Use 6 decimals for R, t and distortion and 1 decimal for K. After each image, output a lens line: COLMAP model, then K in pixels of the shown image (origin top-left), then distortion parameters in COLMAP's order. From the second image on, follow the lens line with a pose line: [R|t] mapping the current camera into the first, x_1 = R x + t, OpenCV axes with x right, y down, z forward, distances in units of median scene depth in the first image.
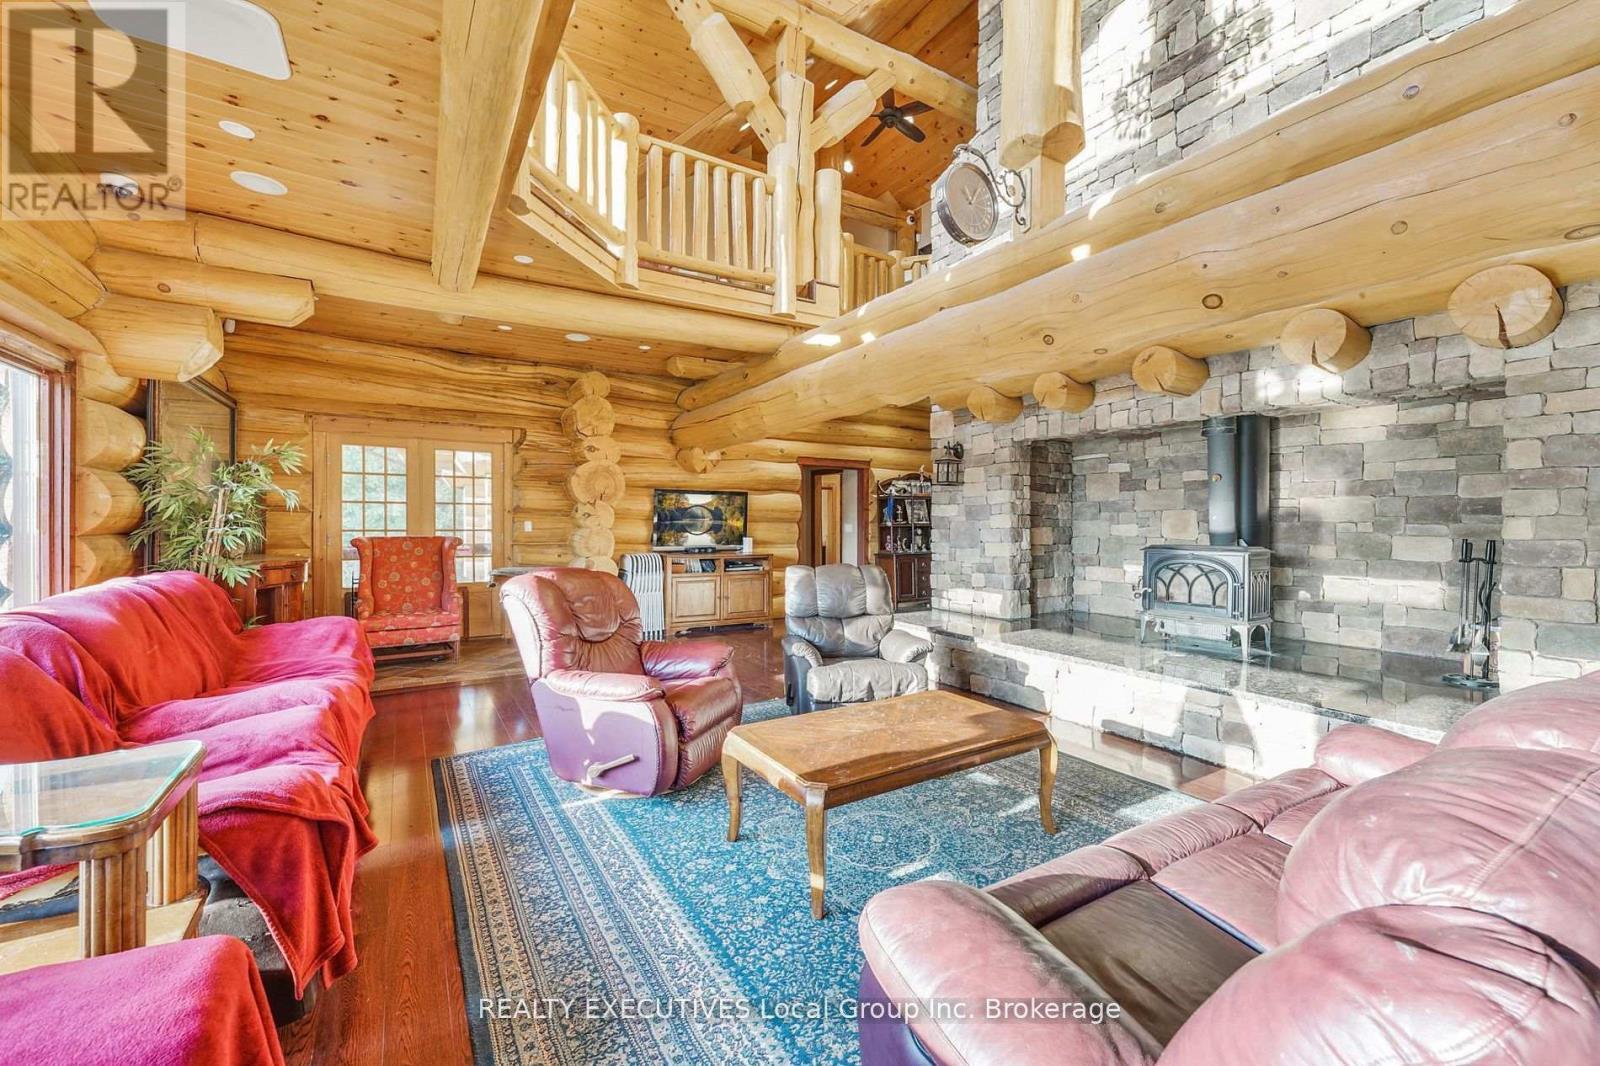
lens RADIAL K [[644.0, 0, 799.4], [0, 644.0, 527.0], [0, 0, 1]] dist [-0.000206, -0.000011]
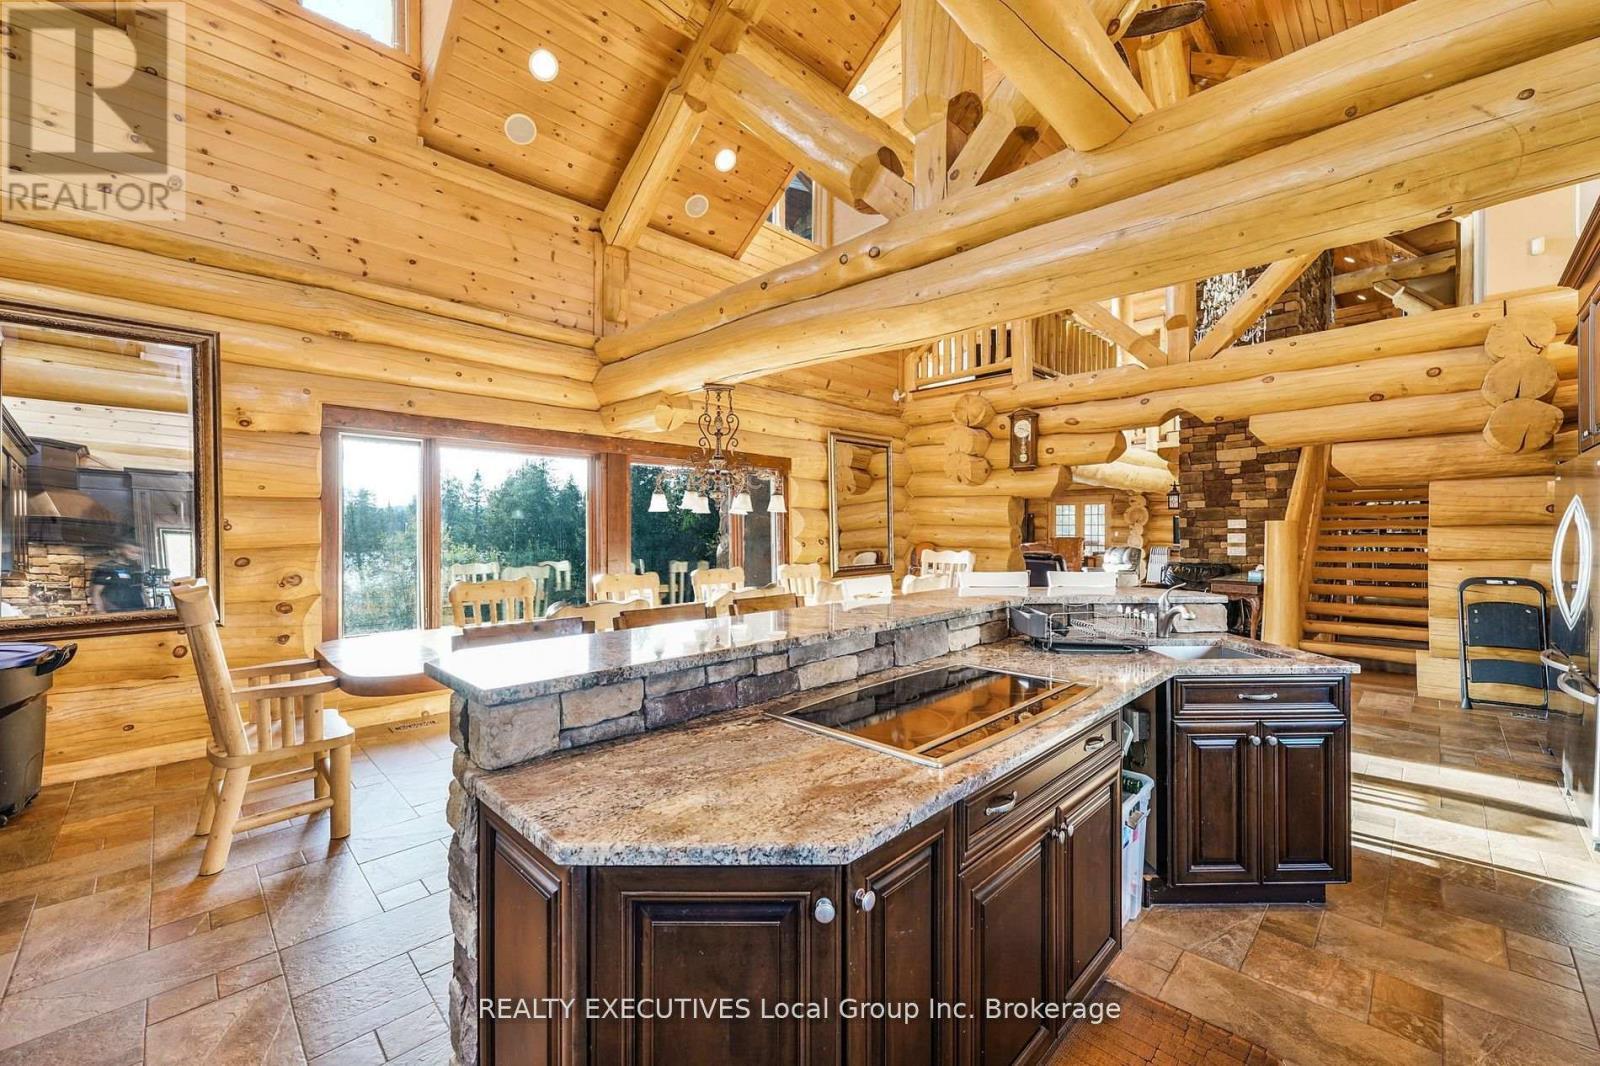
lens RADIAL K [[644.0, 0, 800.5], [0, 644.0, 529.0], [0, 0, 1]] dist [-0.000206, -0.000011]
pose [[0.229072, -0.000429, -0.973409, 1.702094], [-0.003596, 0.999993, -0.001287, -0.012368], [0.973403, 0.003795, 0.229069, -0.732384]]
